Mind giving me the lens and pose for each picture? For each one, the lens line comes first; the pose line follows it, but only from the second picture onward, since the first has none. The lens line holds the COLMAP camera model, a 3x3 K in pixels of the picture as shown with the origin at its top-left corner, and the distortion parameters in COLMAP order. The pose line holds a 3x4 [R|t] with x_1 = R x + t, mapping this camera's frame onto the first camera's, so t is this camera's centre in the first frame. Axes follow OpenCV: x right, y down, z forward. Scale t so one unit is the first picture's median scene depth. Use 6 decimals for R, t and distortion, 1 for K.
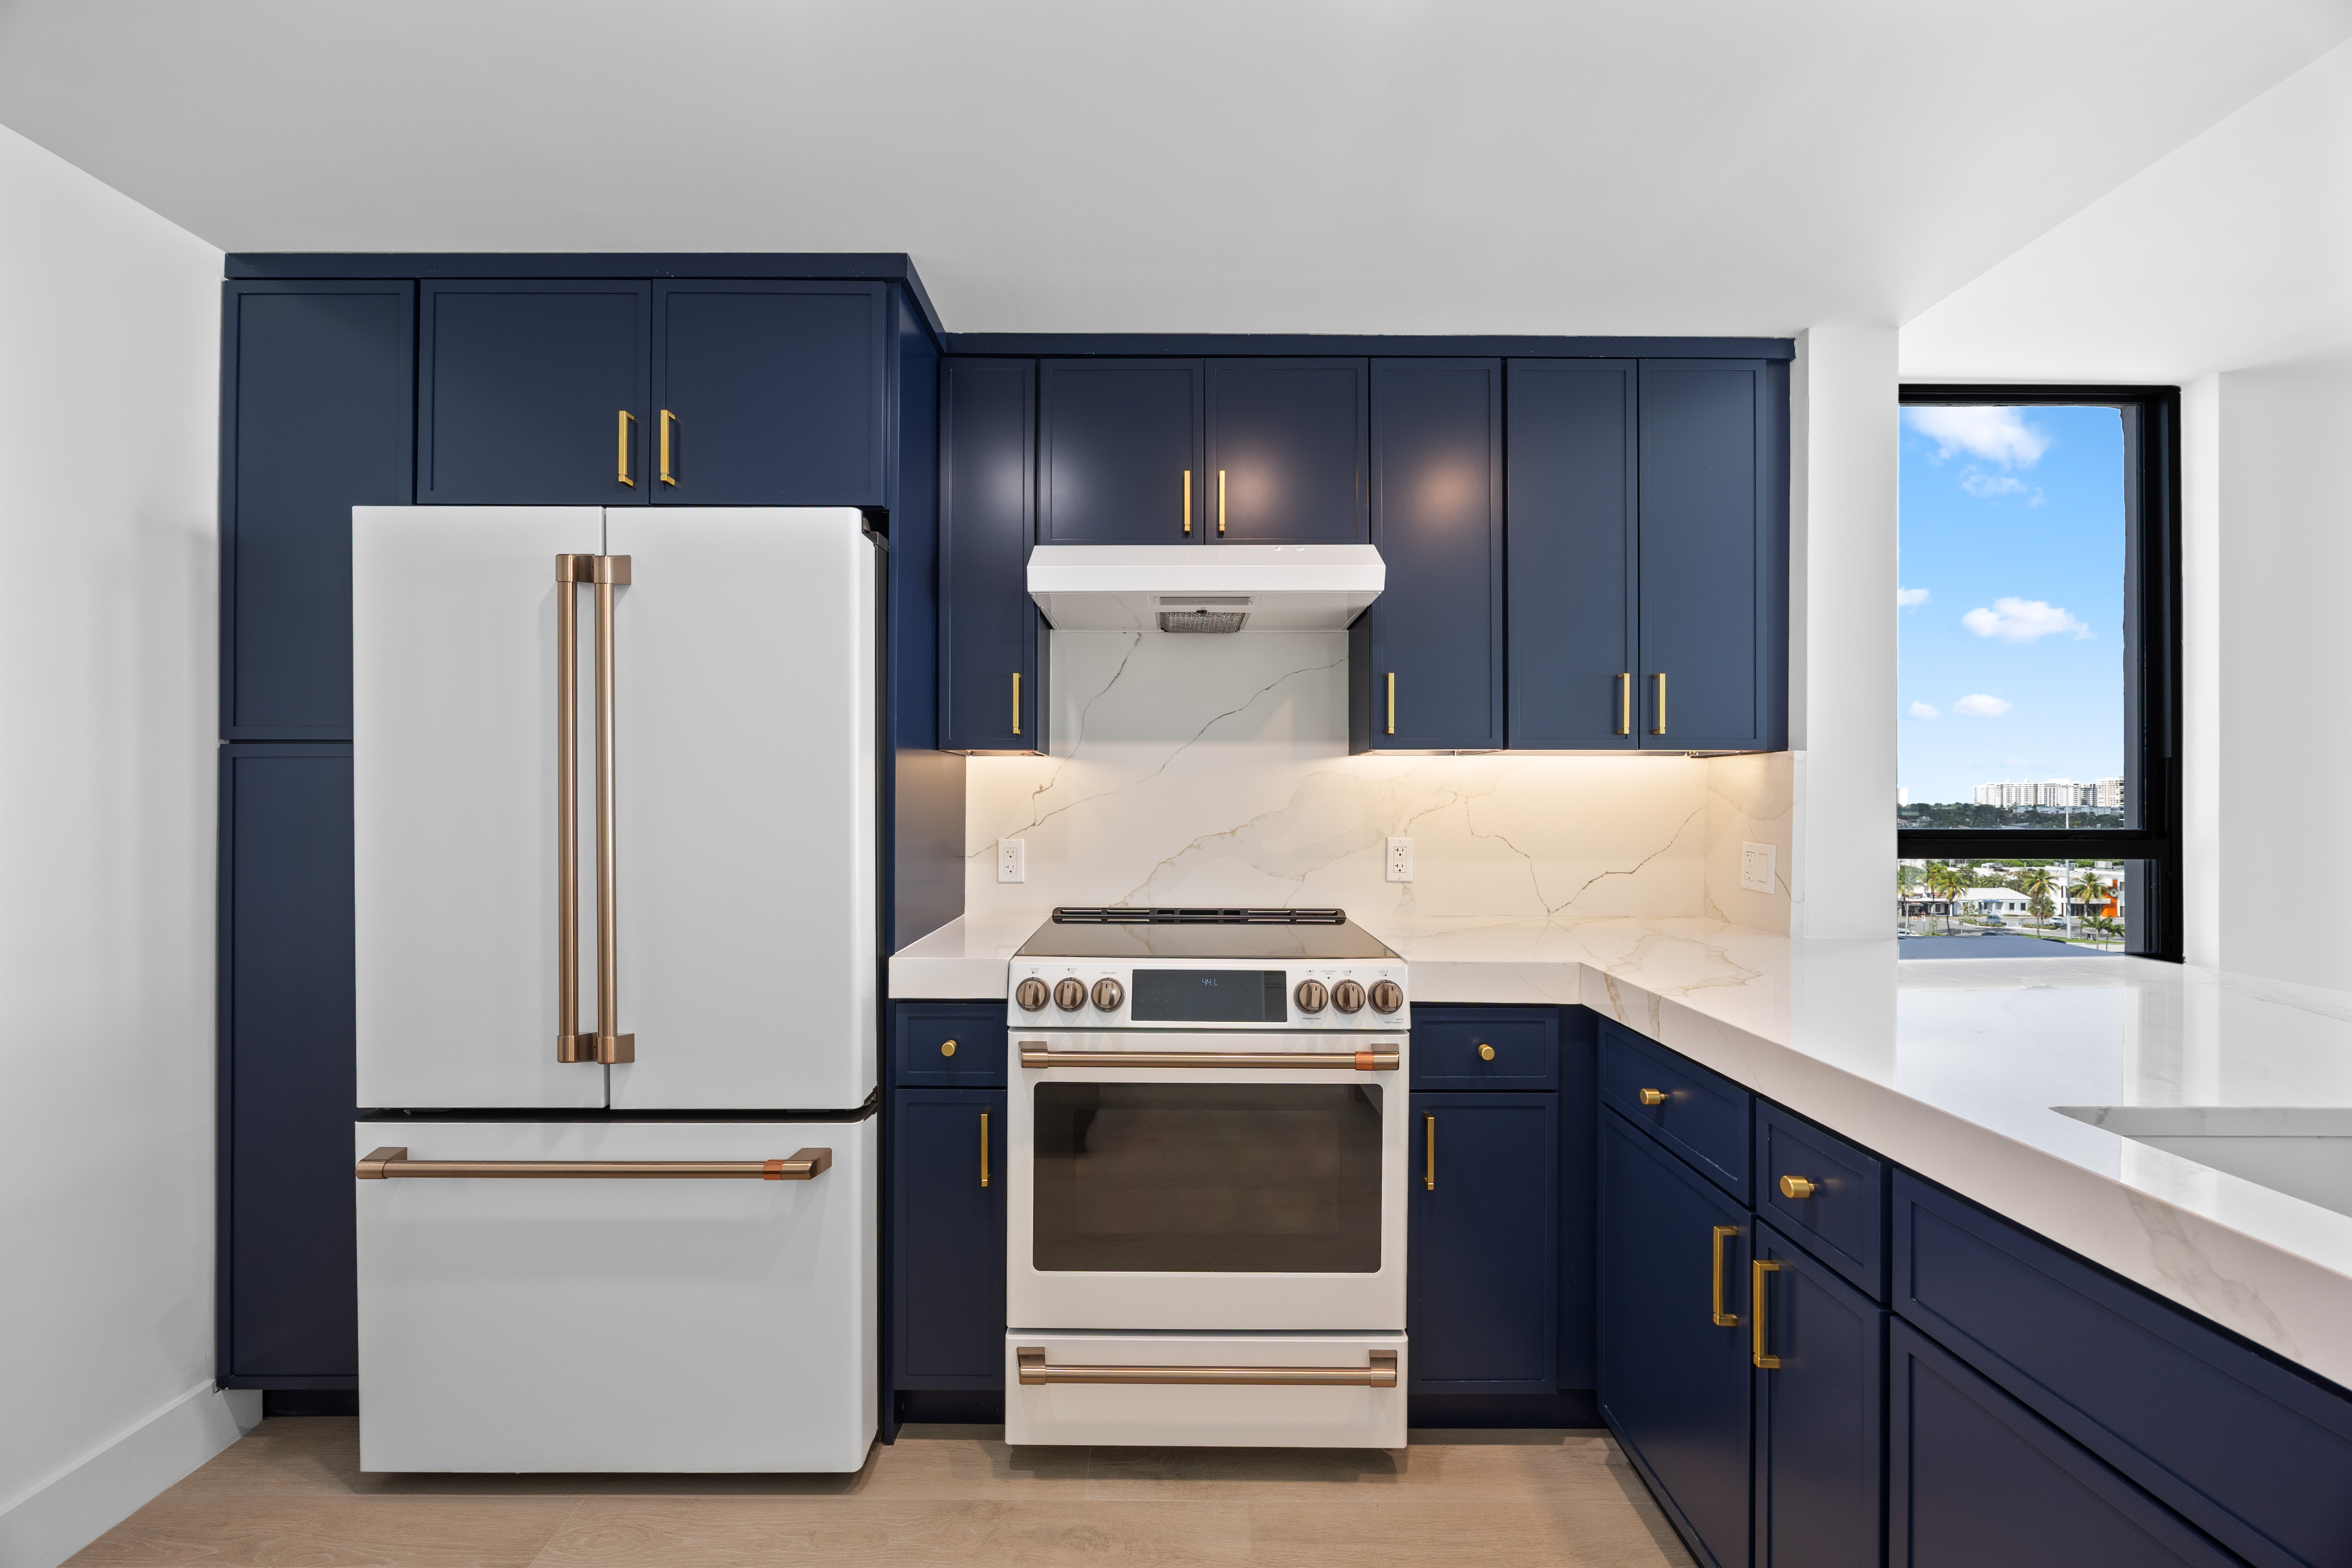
lens RADIAL K [[892.7, 0, 1169.3], [0, 892.7, 790.9], [0, 0, 1]] dist [-0.001494, 0.000080]
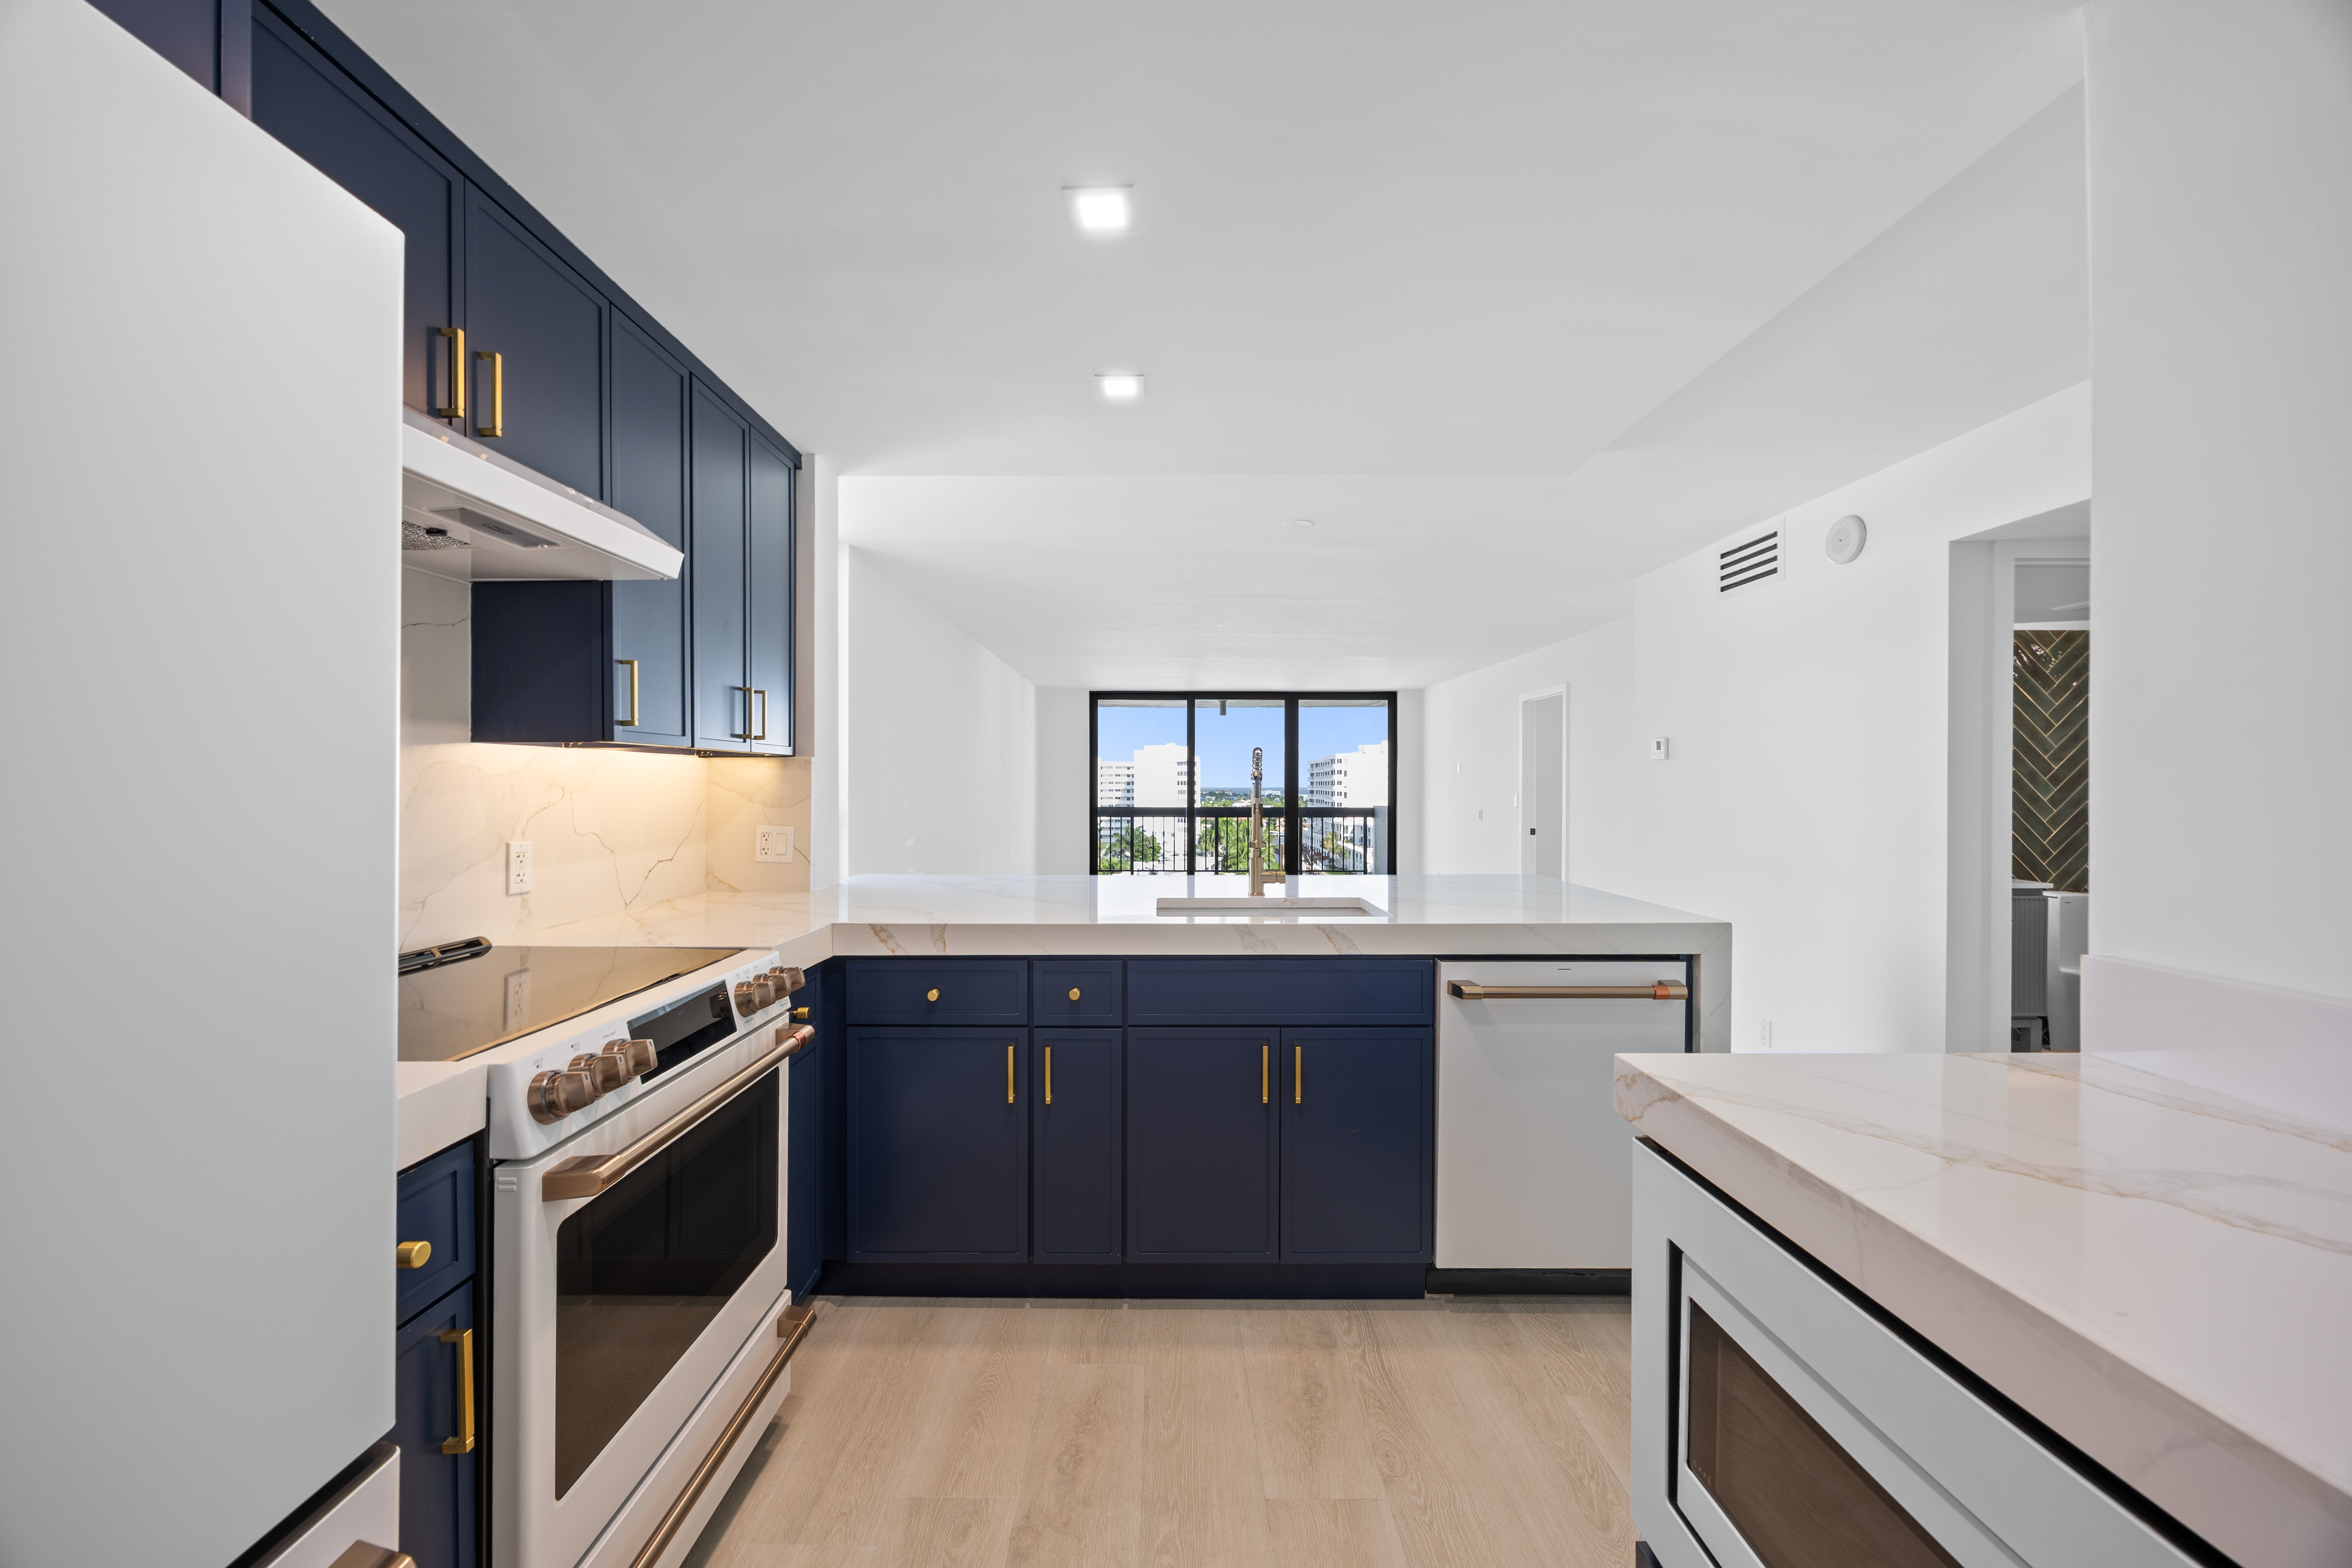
lens RADIAL K [[892.7, 0, 1169.3], [0, 892.7, 790.9], [0, 0, 1]] dist [-0.001494, 0.000080]
pose [[-0.007741, -0.009464, 0.999925, -0.838810], [-0.006057, 0.999937, 0.009417, -0.010574], [-0.999952, -0.005983, -0.007798, 0.556240]]
